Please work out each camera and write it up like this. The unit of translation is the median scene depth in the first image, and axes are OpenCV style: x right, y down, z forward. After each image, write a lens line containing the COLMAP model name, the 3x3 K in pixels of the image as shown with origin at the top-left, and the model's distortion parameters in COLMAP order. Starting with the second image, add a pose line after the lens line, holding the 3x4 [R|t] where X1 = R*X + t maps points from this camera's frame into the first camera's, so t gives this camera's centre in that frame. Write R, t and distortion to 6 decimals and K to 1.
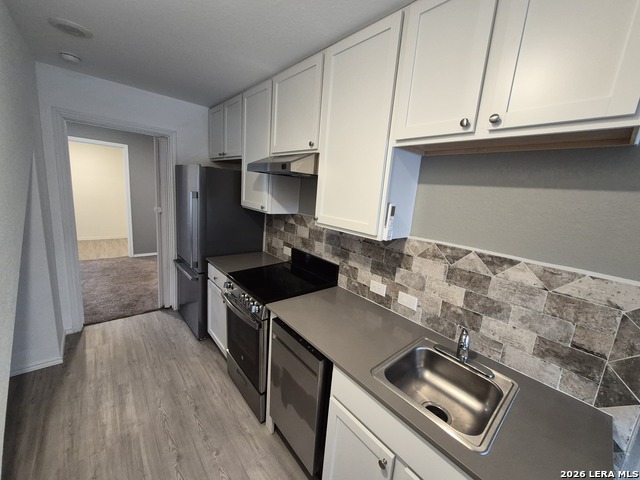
lens RADIAL K [[251.1, 0, 323.1], [0, 251.1, 235.5], [0, 0, 1]] dist [0.003632, -0.000371]
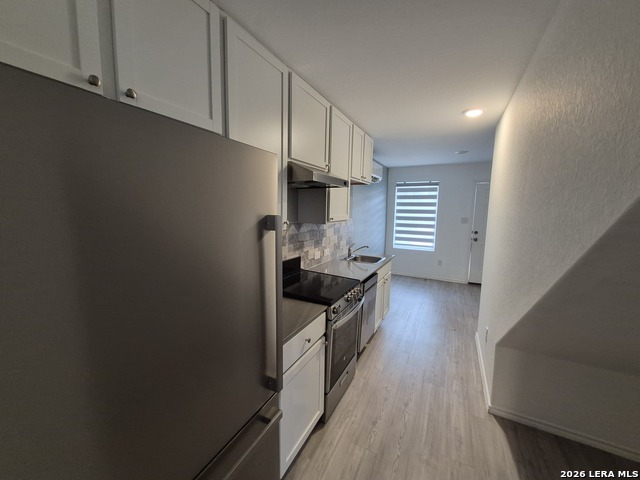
lens RADIAL K [[251.1, 0, 319.2], [0, 251.1, 240.5], [0, 0, 1]] dist [0.003632, -0.000371]
pose [[-0.343016, -0.209677, 0.915629, -1.139398], [0.126328, 0.955615, 0.266159, -0.288756], [-0.930796, 0.206966, -0.301303, 1.297639]]
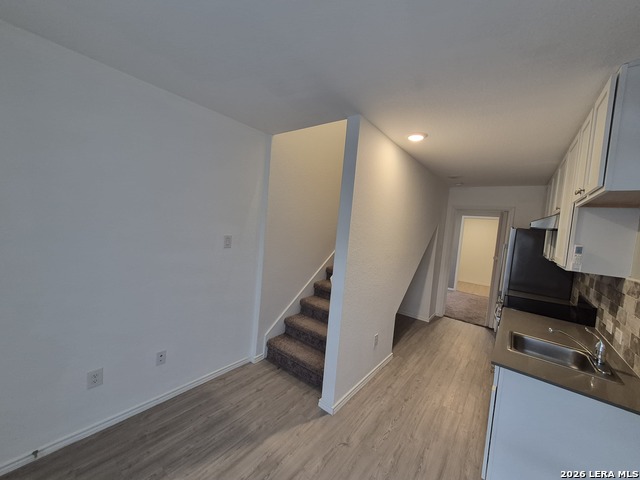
lens RADIAL K [[251.1, 0, 324.6], [0, 251.1, 238.4], [0, 0, 1]] dist [0.003632, -0.000371]
pose [[0.200706, 0.001890, -0.979650, 0.925143], [-0.253156, 0.966132, -0.050002, 0.181867], [0.946377, 0.258040, 0.194387, -0.438514]]
